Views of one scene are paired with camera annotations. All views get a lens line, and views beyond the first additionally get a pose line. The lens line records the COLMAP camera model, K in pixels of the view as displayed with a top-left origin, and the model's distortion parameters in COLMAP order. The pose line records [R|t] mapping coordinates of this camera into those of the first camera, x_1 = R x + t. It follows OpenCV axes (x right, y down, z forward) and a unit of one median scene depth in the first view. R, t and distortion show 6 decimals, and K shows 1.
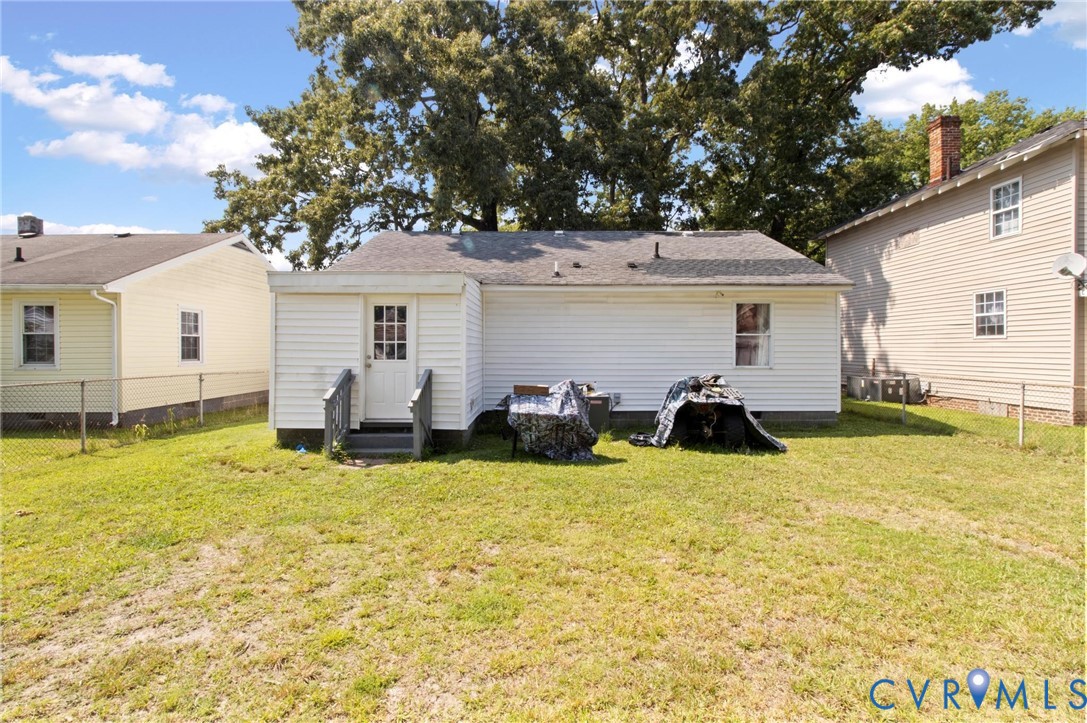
lens RADIAL K [[503.0, 0, 543.5], [0, 503.0, 361.5], [0, 0, 1]] dist [0.001932, 0.000291]
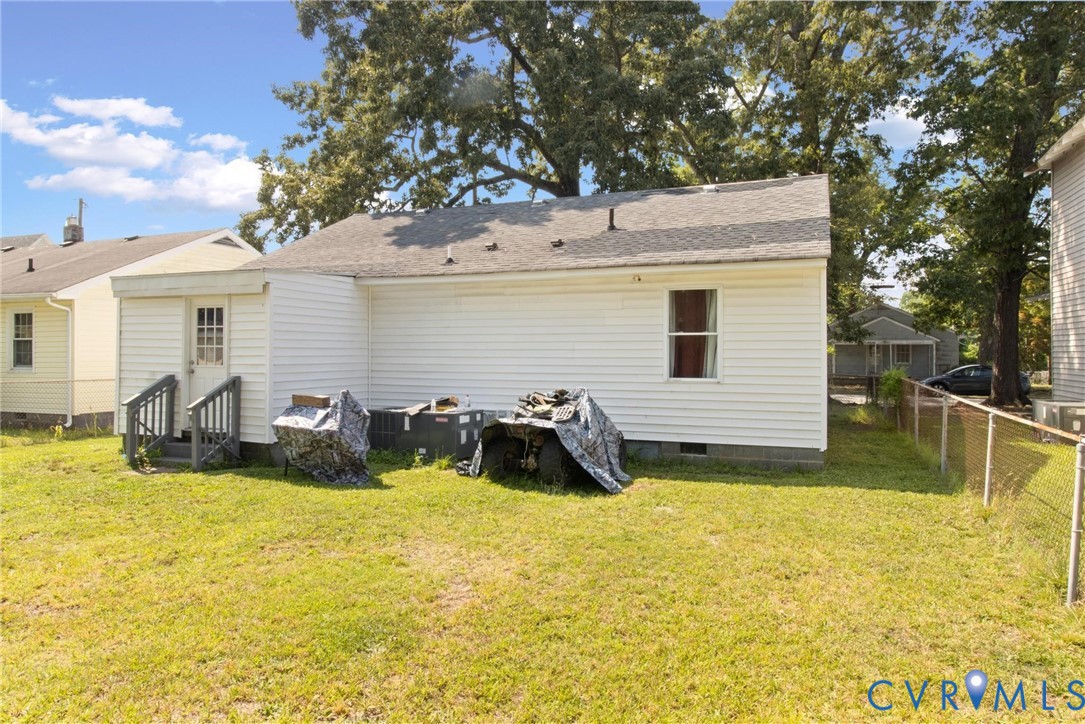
lens RADIAL K [[719.4, 0, 542.5], [0, 719.4, 362.0], [0, 0, 1]] dist [0.002785, 0.000274]
pose [[0.927838, 0.005215, -0.372947, 0.604313], [-0.009872, 0.999895, -0.010578, -0.001229], [0.372853, 0.013496, 0.927792, -0.010983]]
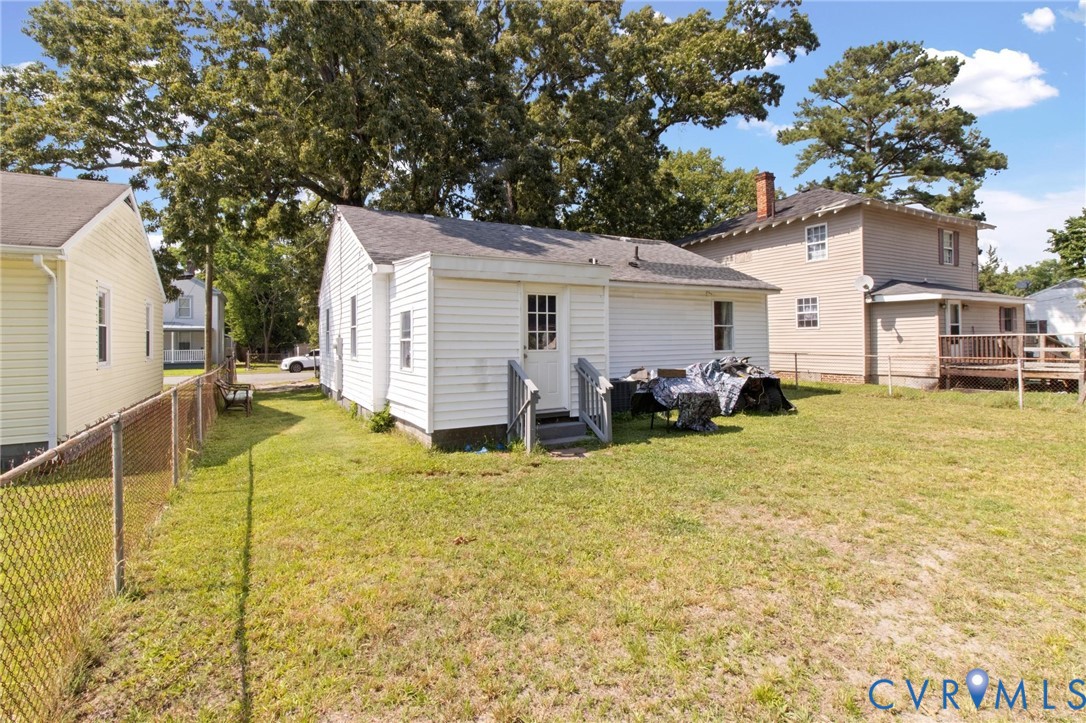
lens RADIAL K [[509.1, 0, 544.4], [0, 509.1, 343.7], [0, 0, 1]] dist [-0.000021, 0.000058]
pose [[0.871984, -0.013989, 0.489334, -0.620250], [0.024040, 0.999609, -0.014261, -0.000494], [-0.488943, 0.024199, 0.871980, 0.097561]]
